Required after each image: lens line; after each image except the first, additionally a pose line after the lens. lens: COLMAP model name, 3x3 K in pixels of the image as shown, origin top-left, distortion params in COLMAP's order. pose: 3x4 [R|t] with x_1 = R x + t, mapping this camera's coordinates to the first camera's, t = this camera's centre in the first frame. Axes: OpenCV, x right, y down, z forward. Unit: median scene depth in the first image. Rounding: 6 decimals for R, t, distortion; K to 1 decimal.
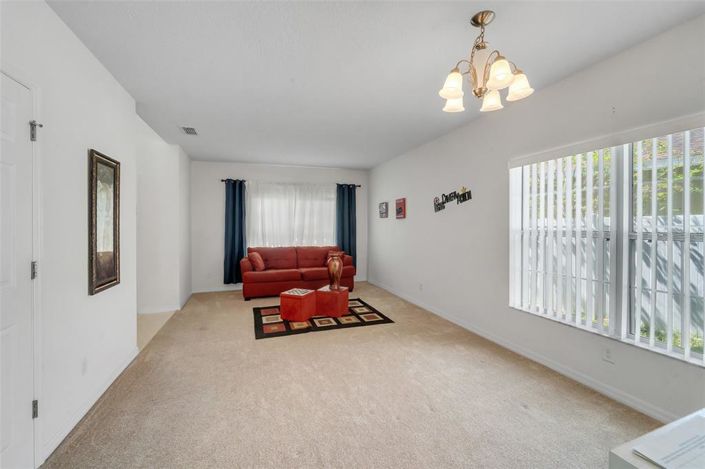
lens RADIAL K [[290.3, 0, 353.9], [0, 290.3, 224.8], [0, 0, 1]] dist [-0.000571, -0.000047]
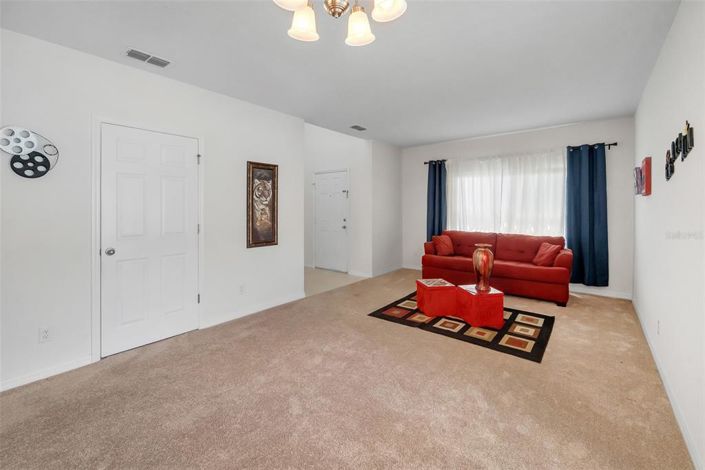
lens RADIAL K [[306.3, 0, 352.9], [0, 306.3, 207.6], [0, 0, 1]] dist [-0.002129, -0.000260]
pose [[0.523021, 0.004226, -0.852309, 0.409357], [-0.000824, 0.999990, 0.004453, -0.000192], [0.852319, -0.001627, 0.523020, 0.262748]]
